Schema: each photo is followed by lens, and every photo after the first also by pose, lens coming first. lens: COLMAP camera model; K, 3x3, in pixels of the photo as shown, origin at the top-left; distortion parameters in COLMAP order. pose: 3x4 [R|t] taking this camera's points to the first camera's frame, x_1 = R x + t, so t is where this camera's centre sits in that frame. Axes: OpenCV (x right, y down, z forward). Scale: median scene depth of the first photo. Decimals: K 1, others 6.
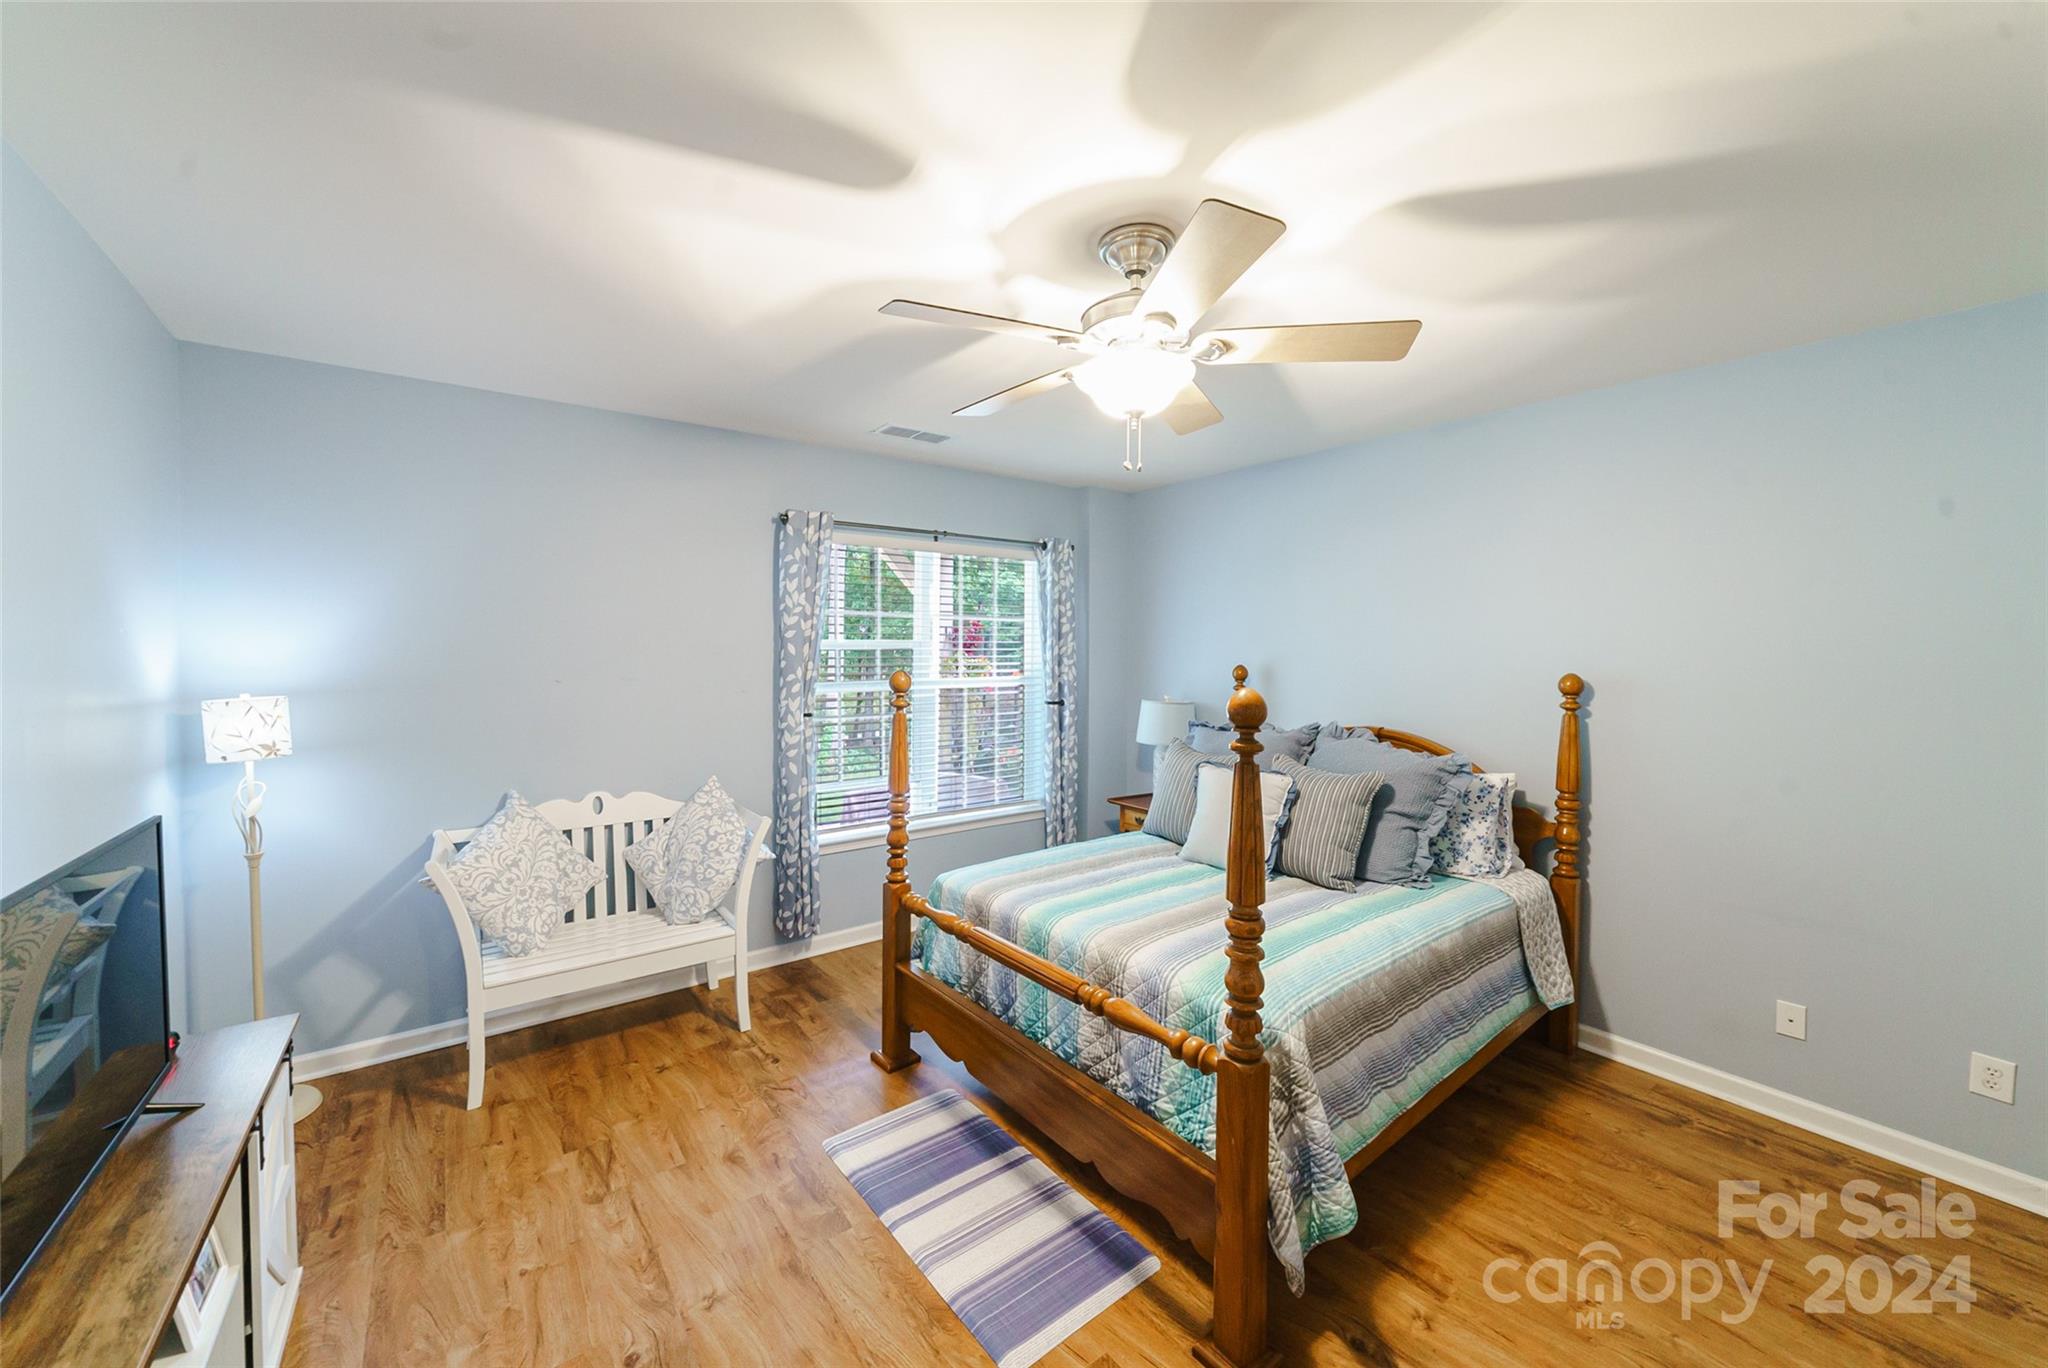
lens RADIAL K [[744.1, 0, 1015.2], [0, 744.1, 672.3], [0, 0, 1]] dist [-0.010132, 0.001369]
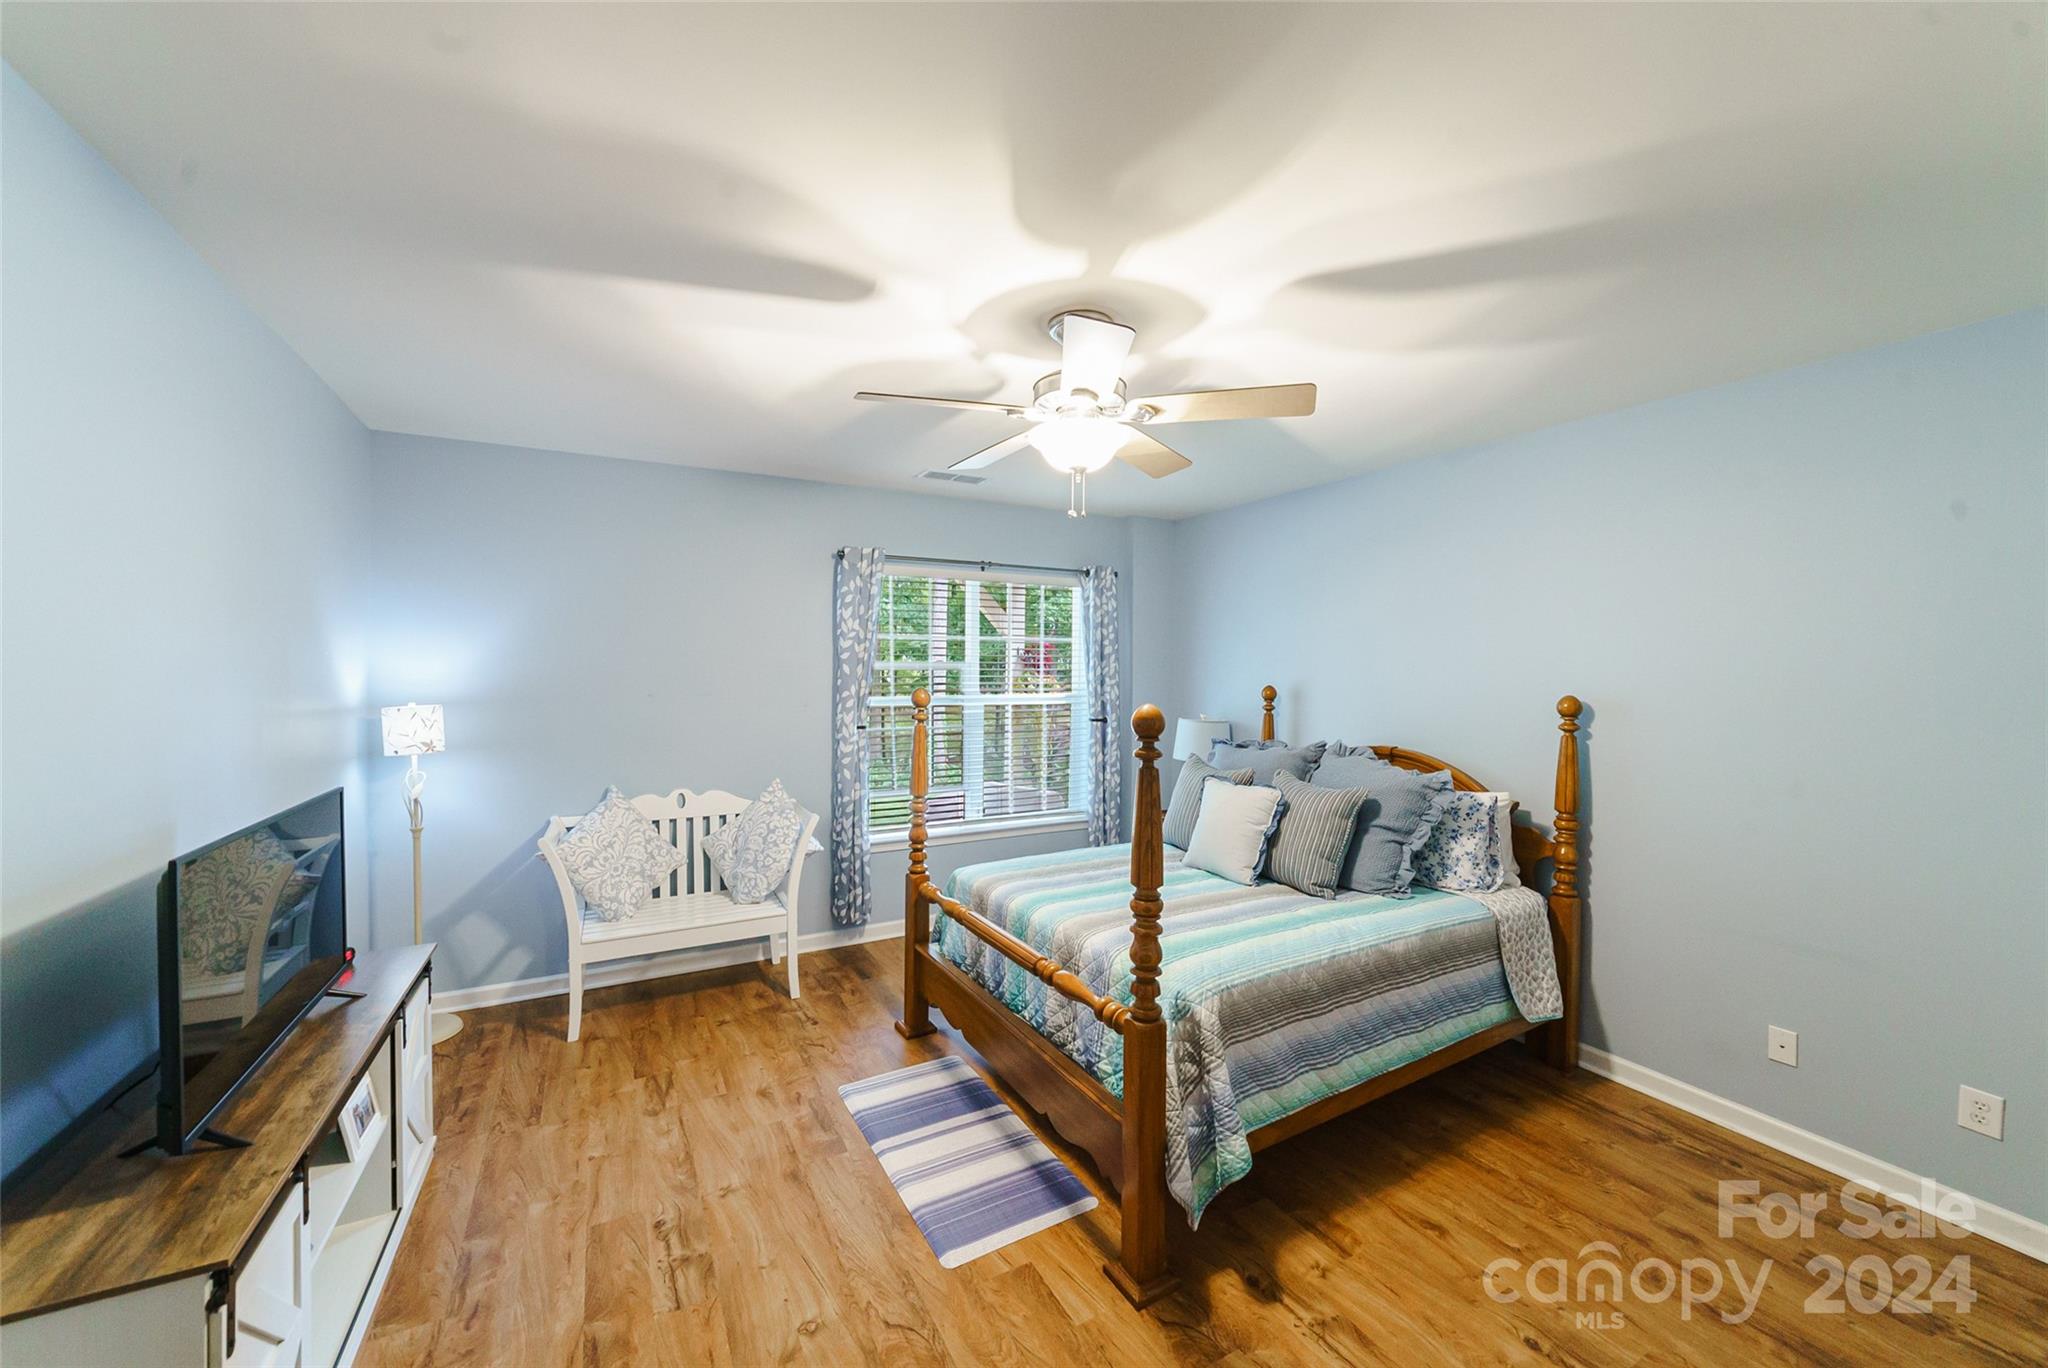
lens RADIAL K [[744.1, 0, 1030.8], [0, 744.1, 686.1], [0, 0, 1]] dist [-0.010132, 0.001369]
pose [[0.991085, 0.006098, -0.133089, 0.204463], [-0.007171, 0.999945, -0.007588, 0.002384], [0.133035, 0.008474, 0.991075, -0.140140]]
